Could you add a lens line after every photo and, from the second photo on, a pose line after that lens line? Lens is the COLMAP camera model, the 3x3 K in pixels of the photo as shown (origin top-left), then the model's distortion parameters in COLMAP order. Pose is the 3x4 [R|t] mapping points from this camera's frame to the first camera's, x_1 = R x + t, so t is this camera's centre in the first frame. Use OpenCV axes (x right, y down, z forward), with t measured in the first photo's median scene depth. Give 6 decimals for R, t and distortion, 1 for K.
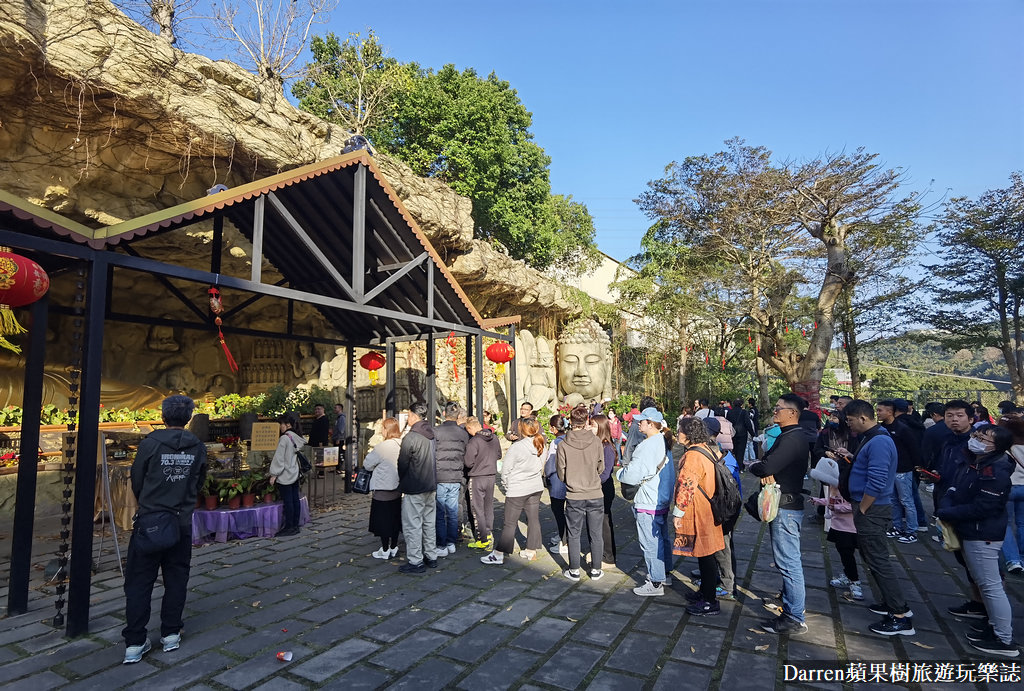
lens RADIAL K [[533.6, 0, 510.6], [0, 533.6, 351.1], [0, 0, 1]] dist [-0.049134, 0.020814]
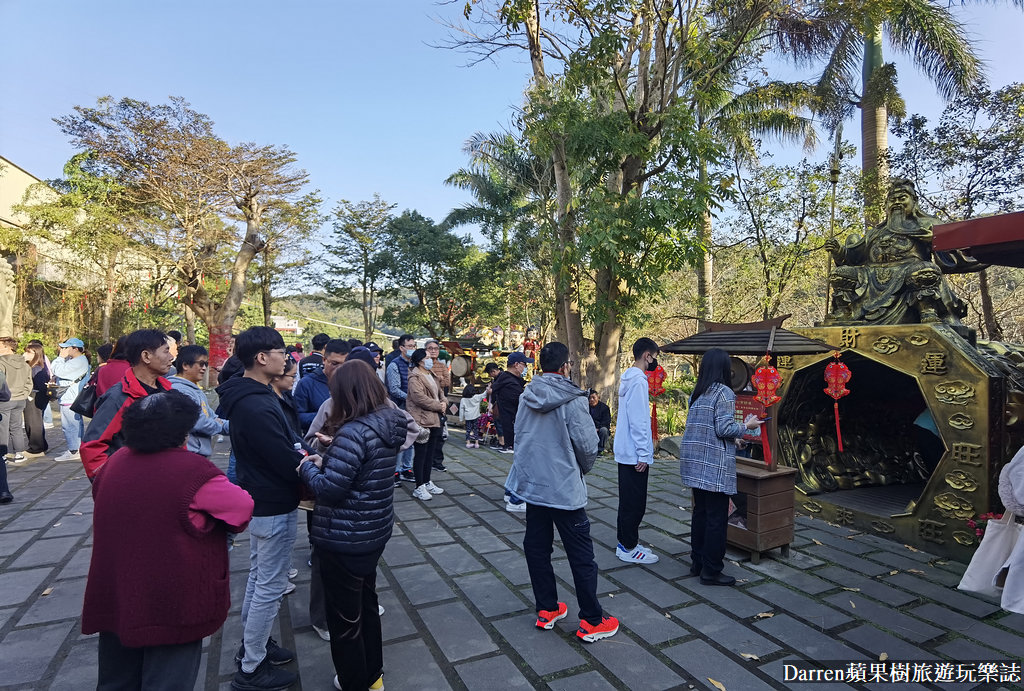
lens RADIAL K [[533.6, 0, 510.6], [0, 533.6, 351.1], [0, 0, 1]] dist [-0.049134, 0.020814]
pose [[0.569703, 0.003122, 0.821845, -0.064268], [-0.088895, 0.994360, 0.057844, -0.012788], [-0.817029, -0.106012, 0.566767, -0.227705]]
